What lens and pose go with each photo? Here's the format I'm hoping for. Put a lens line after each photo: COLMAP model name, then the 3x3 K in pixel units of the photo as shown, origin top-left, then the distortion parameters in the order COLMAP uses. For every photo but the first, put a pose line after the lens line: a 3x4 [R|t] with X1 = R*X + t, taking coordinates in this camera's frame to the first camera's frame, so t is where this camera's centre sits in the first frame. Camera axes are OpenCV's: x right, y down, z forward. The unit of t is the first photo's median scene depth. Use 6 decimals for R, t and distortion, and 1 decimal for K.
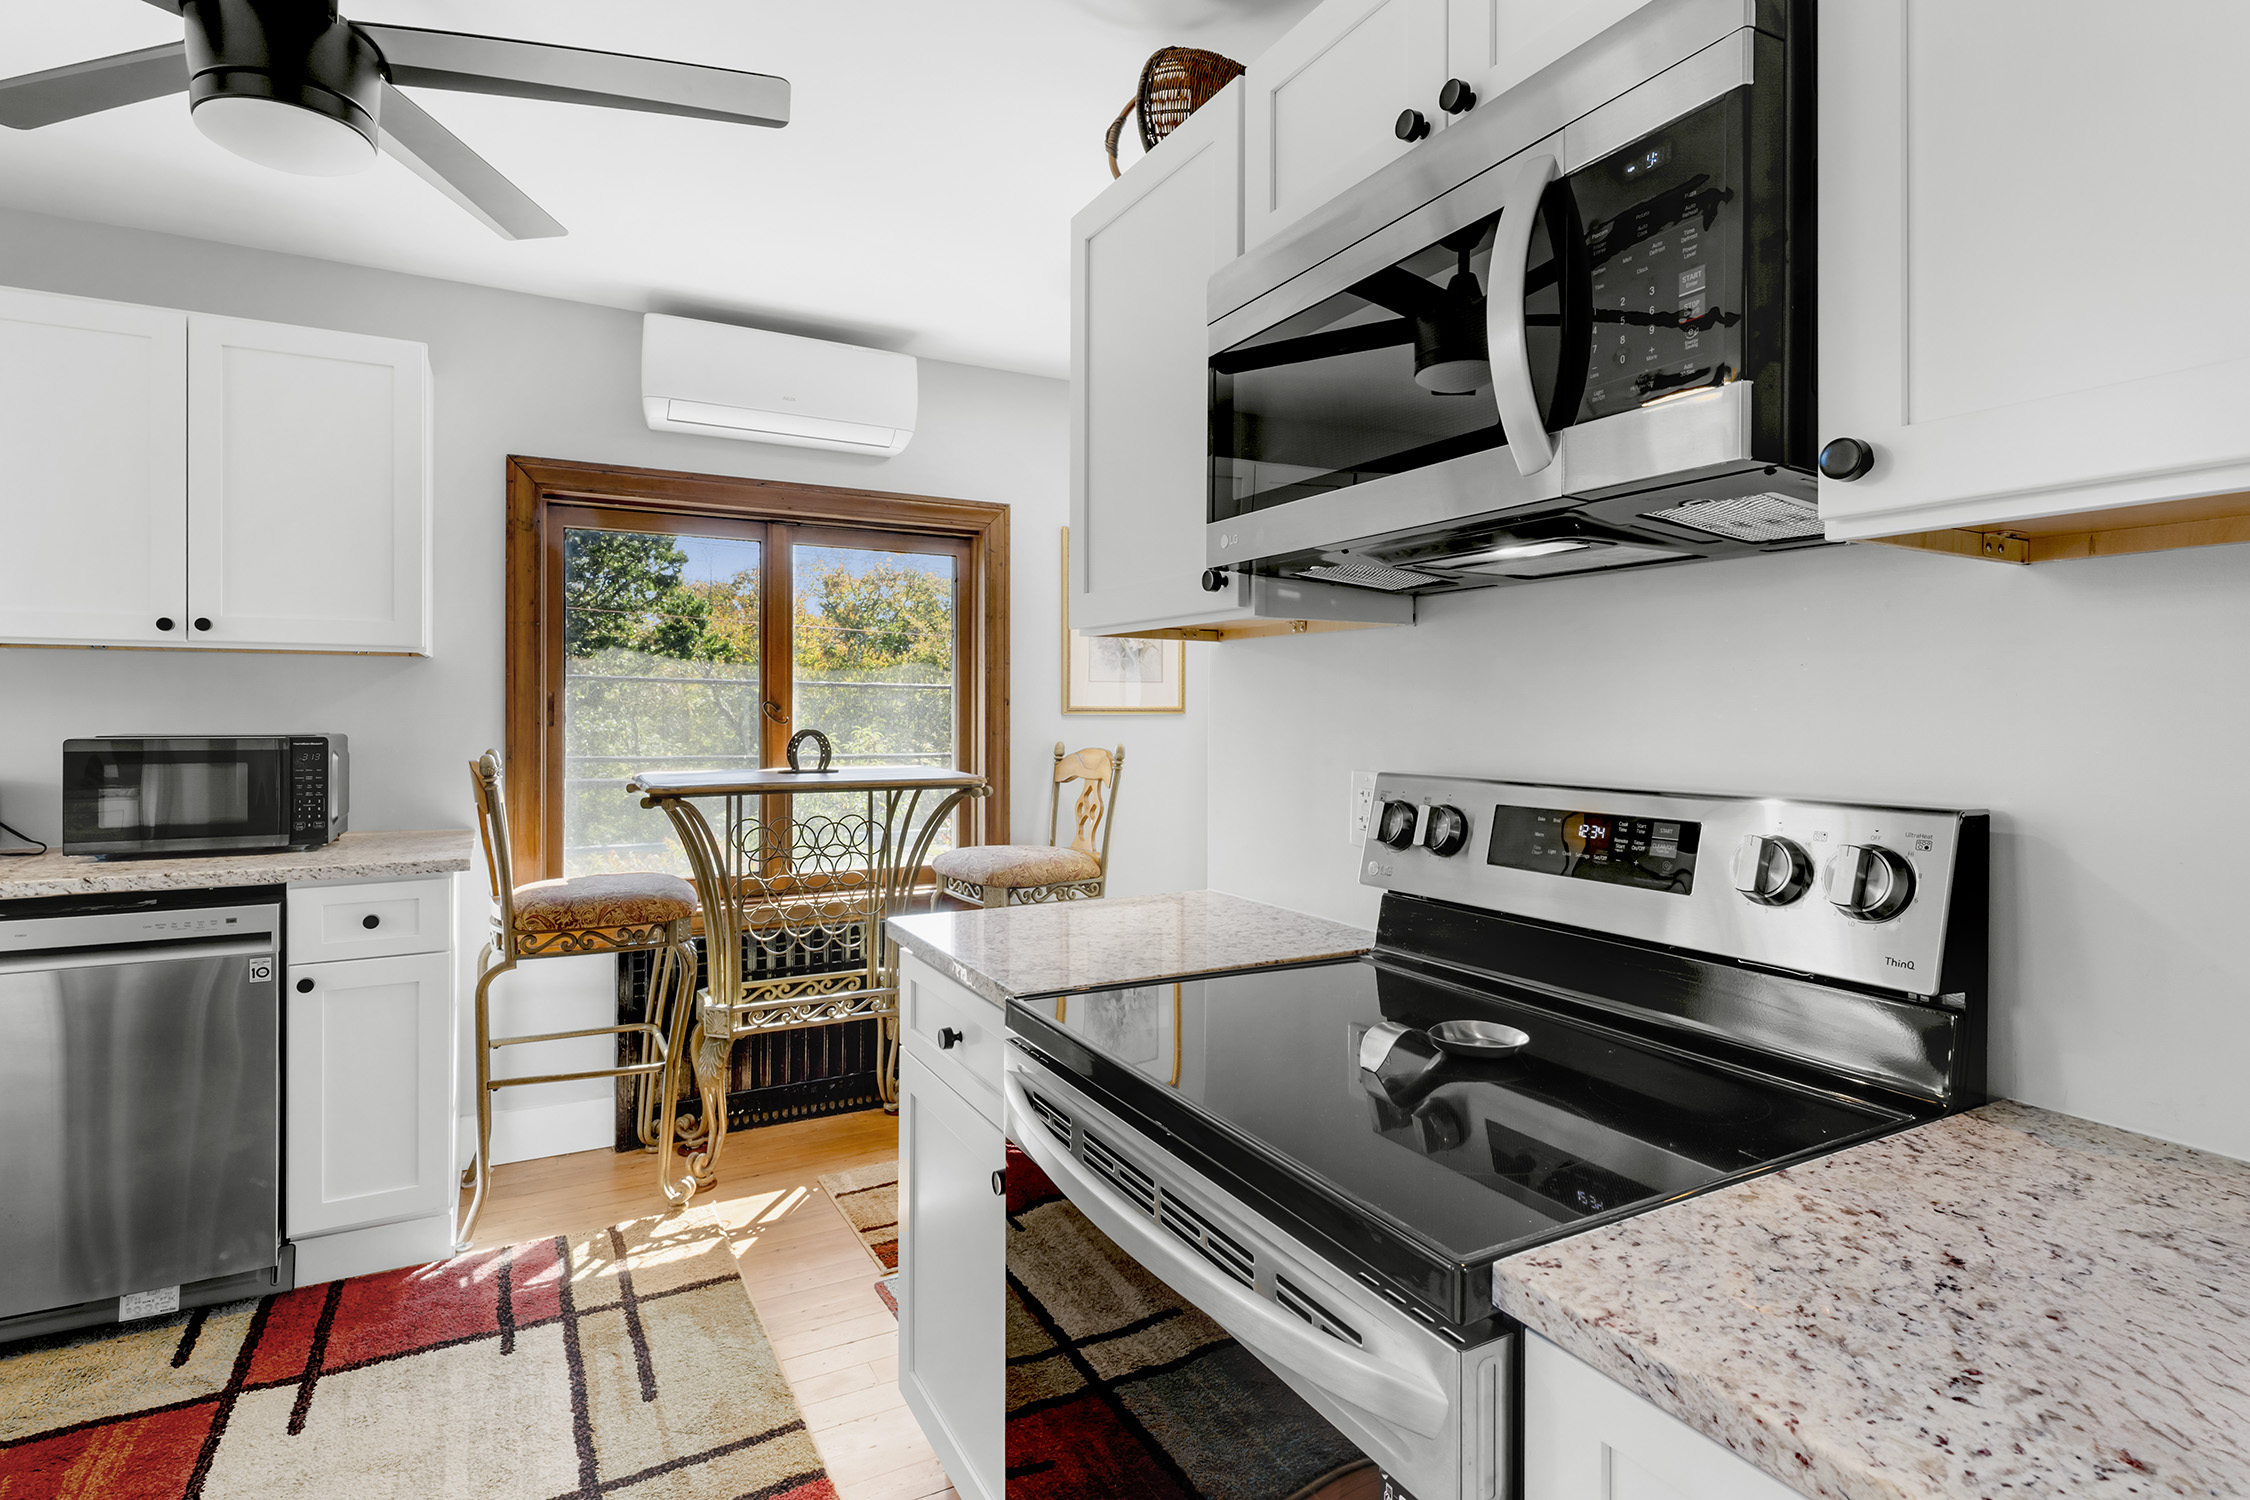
lens RADIAL K [[1109.5, 0, 1115.1], [0, 1109.5, 710.0], [0, 0, 1]] dist [0.003015, -0.002465]
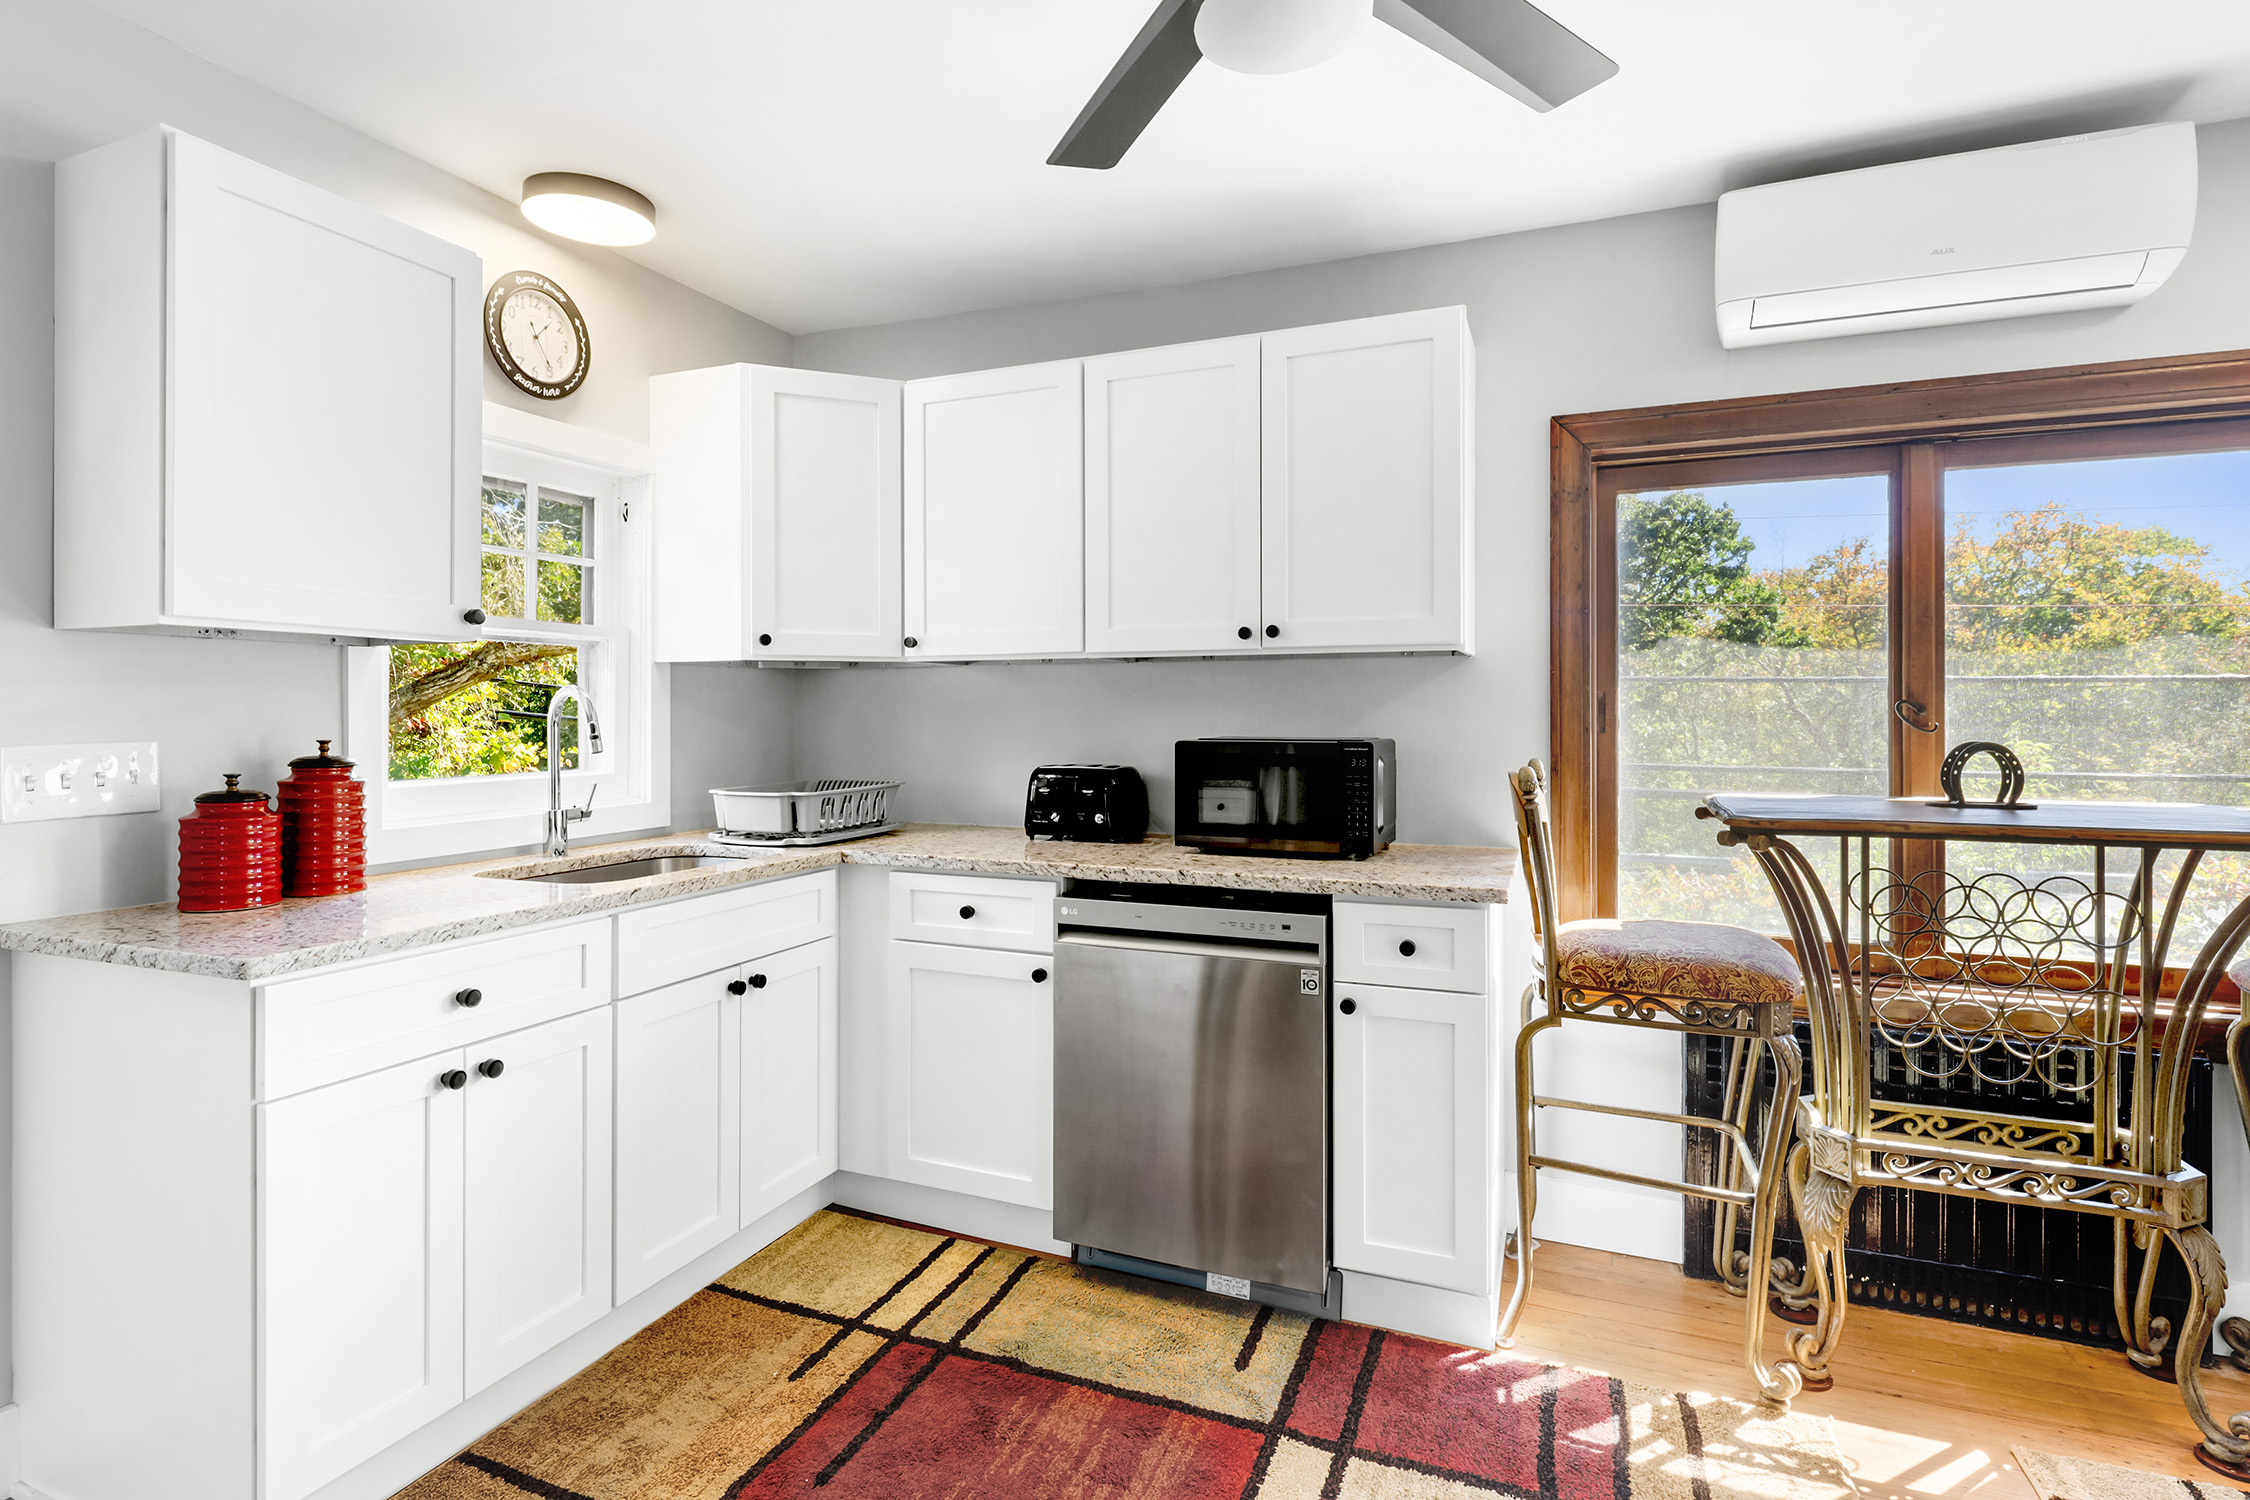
lens RADIAL K [[1109.5, 0, 1115.1], [0, 1109.5, 710.0], [0, 0, 1]] dist [0.003015, -0.002465]
pose [[0.630618, -0.004523, -0.776080, -0.100738], [0.002354, 0.999990, -0.003915, -0.000176], [0.776090, 0.000642, 0.630622, 0.209528]]
